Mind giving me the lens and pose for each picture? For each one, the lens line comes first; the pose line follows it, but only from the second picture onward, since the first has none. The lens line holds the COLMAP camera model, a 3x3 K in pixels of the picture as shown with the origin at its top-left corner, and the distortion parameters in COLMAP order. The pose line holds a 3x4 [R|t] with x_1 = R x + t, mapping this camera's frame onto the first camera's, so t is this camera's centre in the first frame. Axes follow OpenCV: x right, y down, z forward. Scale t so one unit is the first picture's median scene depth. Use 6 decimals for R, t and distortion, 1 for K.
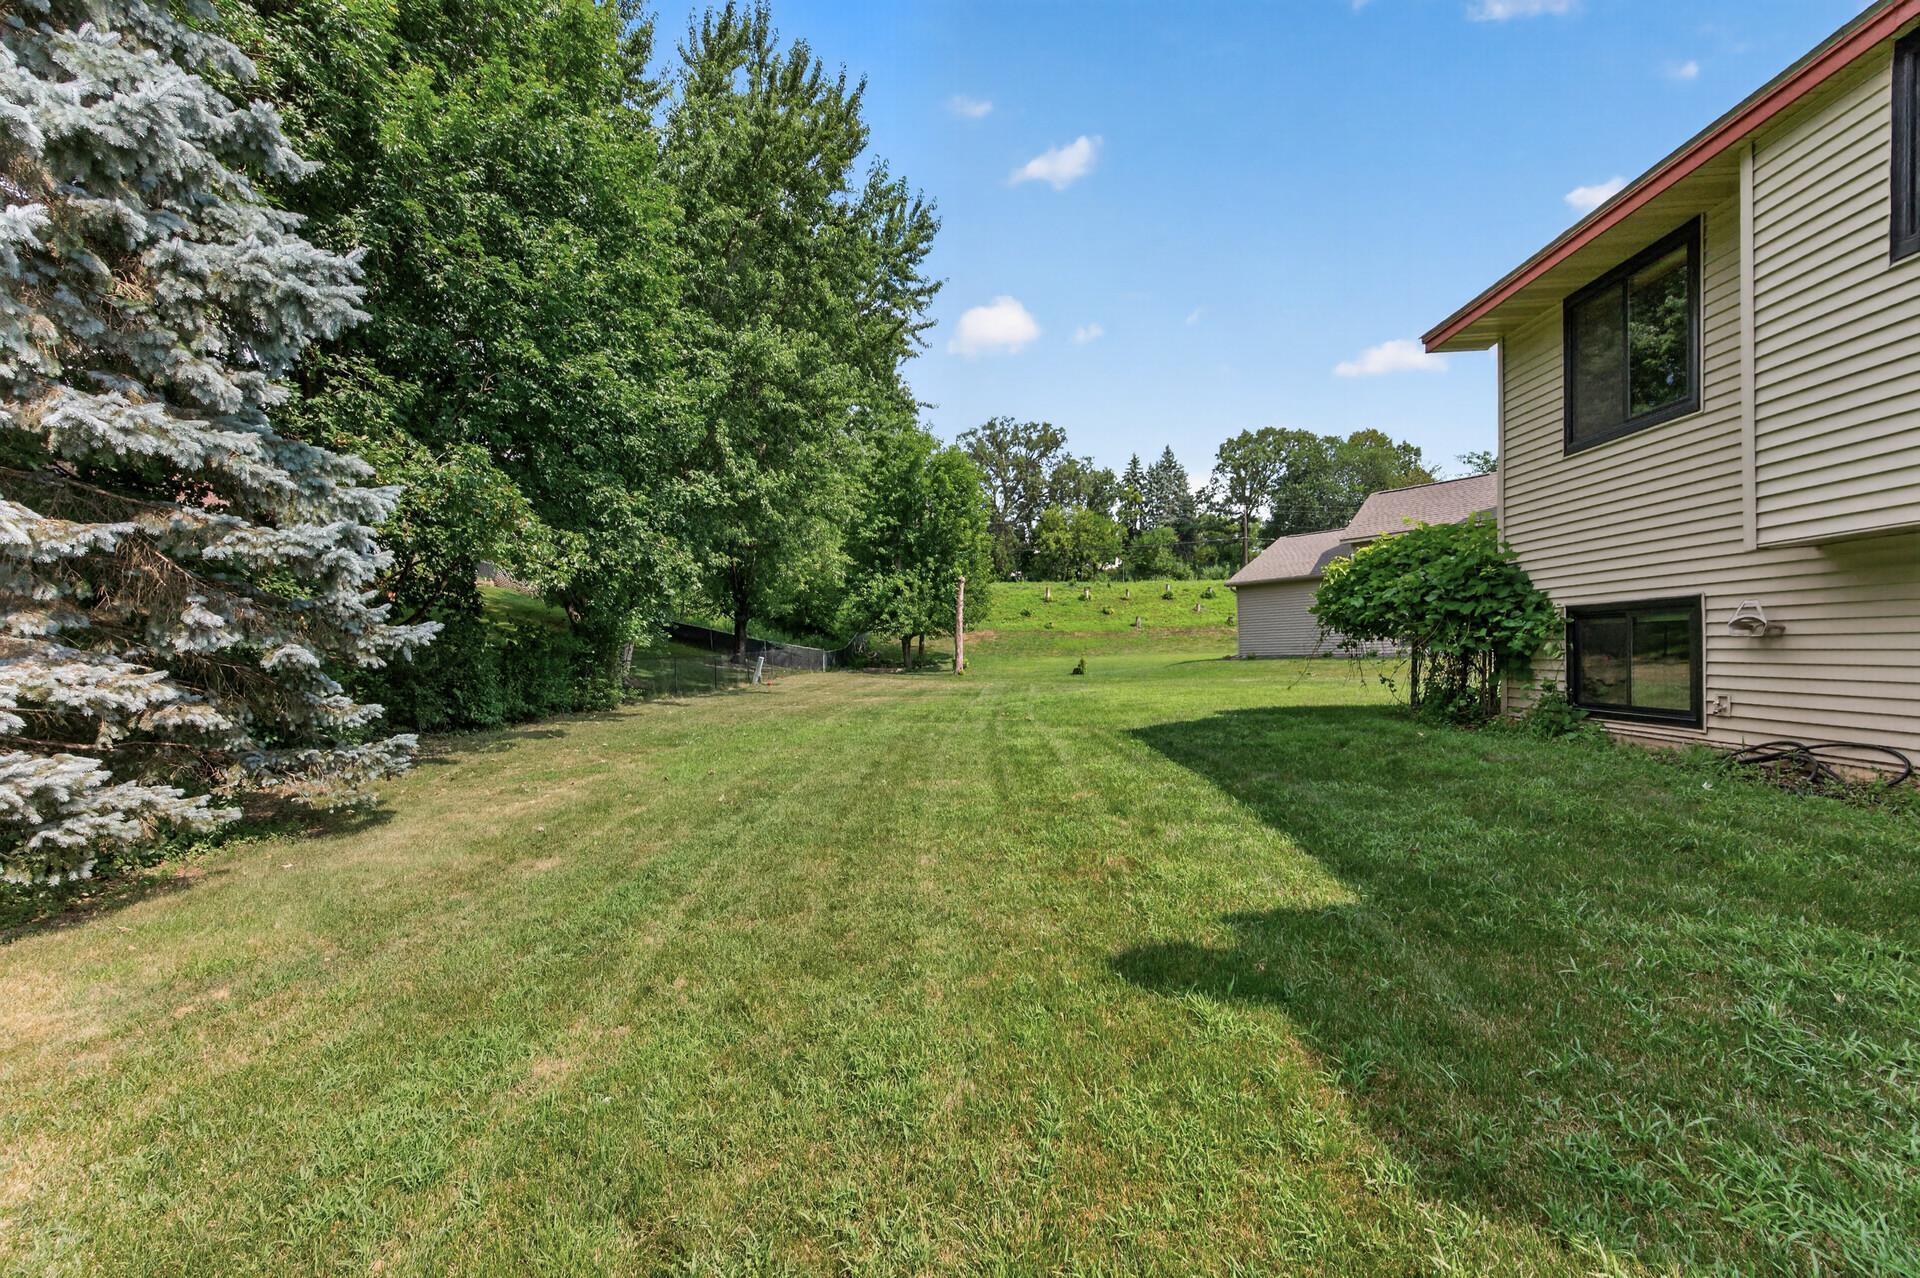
lens RADIAL K [[793.0, 0, 941.3], [0, 793.0, 679.1], [0, 0, 1]] dist [-0.002239, -0.000236]
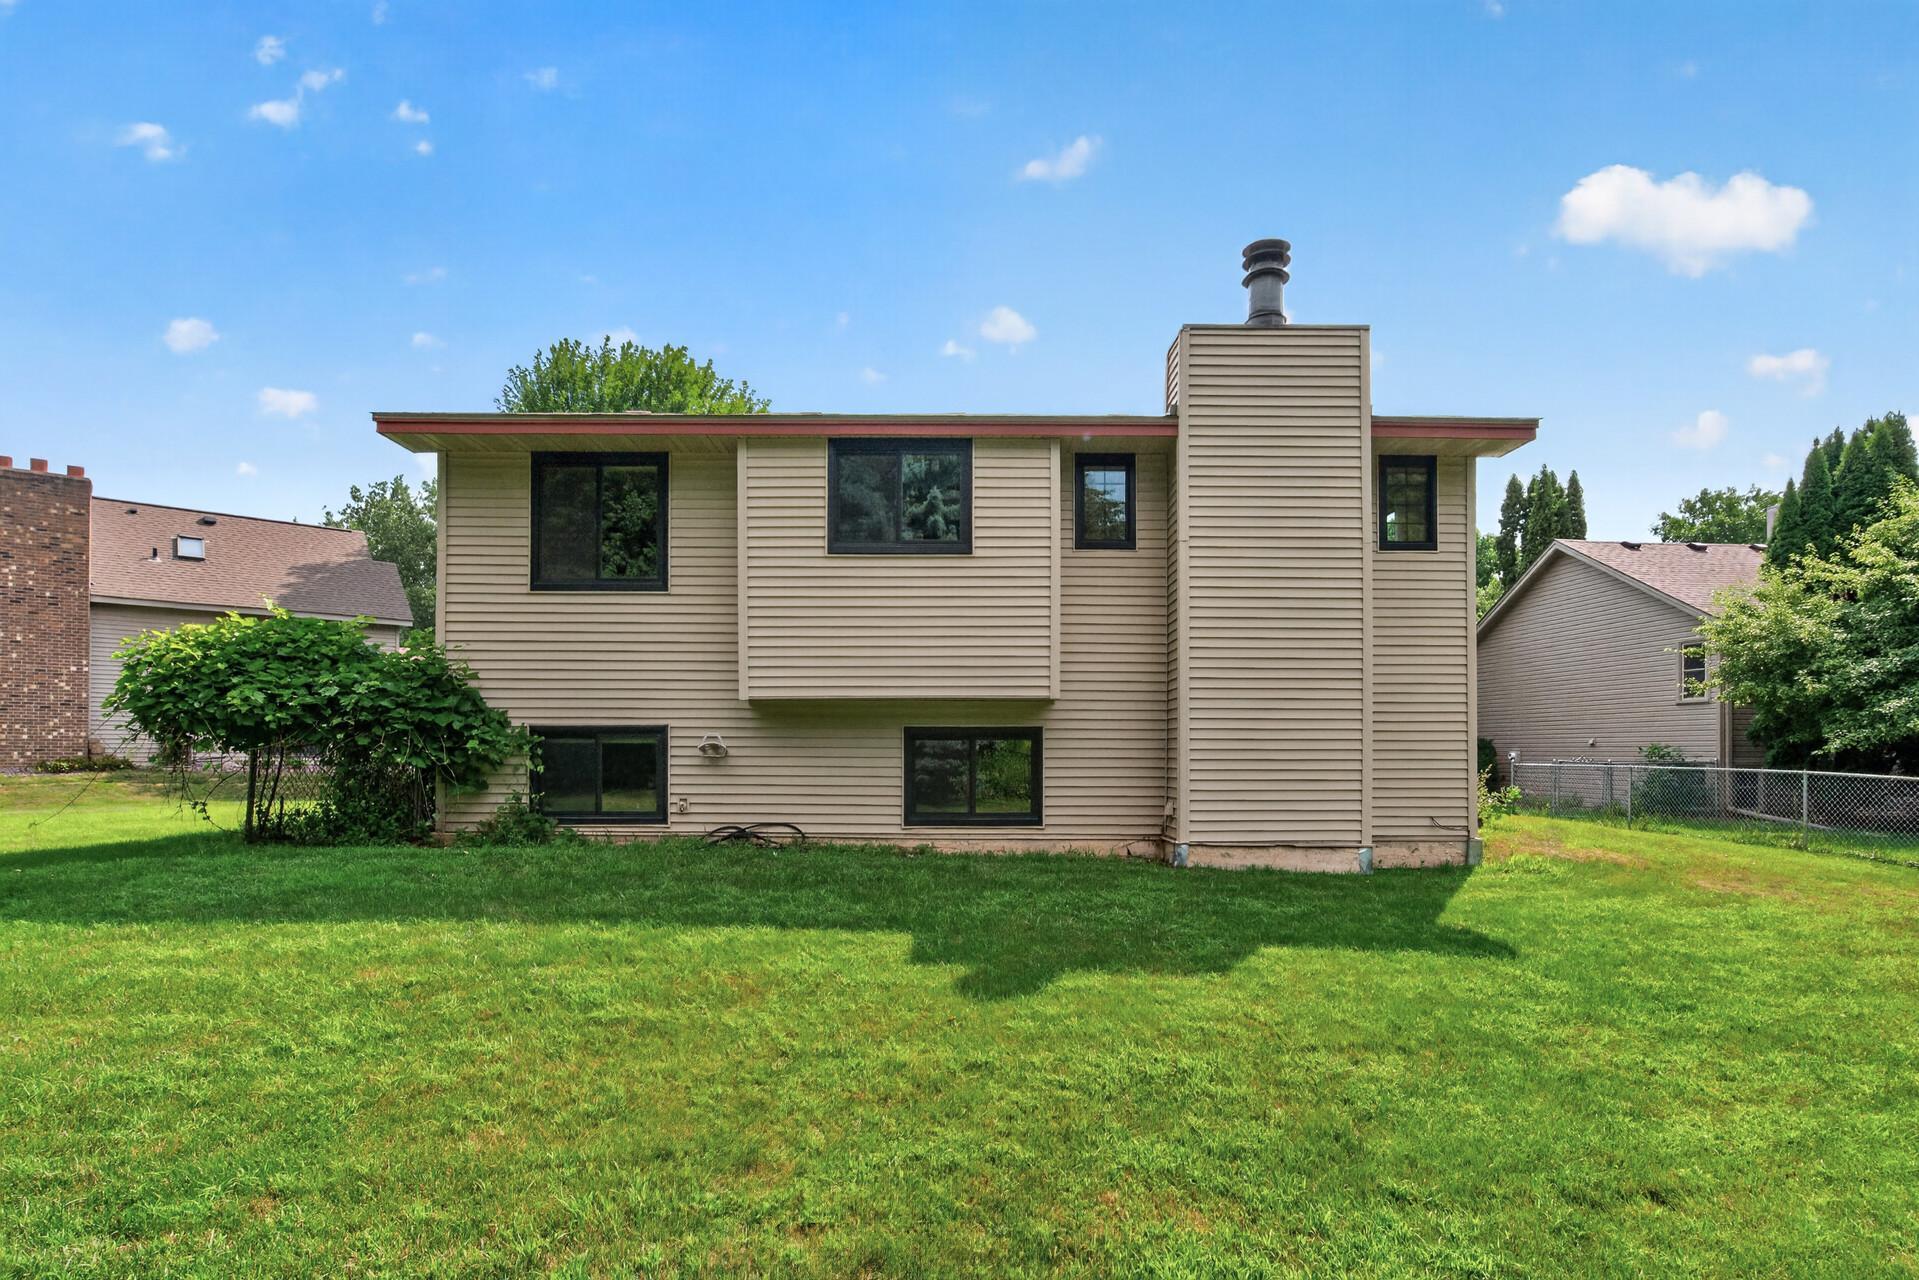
lens RADIAL K [[957.1, 0, 957.3], [0, 957.1, 744.7], [0, 0, 1]] dist [-0.010066, 0.000048]
pose [[-0.069755, 0.039402, 0.996786, -0.582820], [0.030414, 0.998839, -0.037354, 0.003214], [-0.997100, 0.027710, -0.070872, 0.505855]]
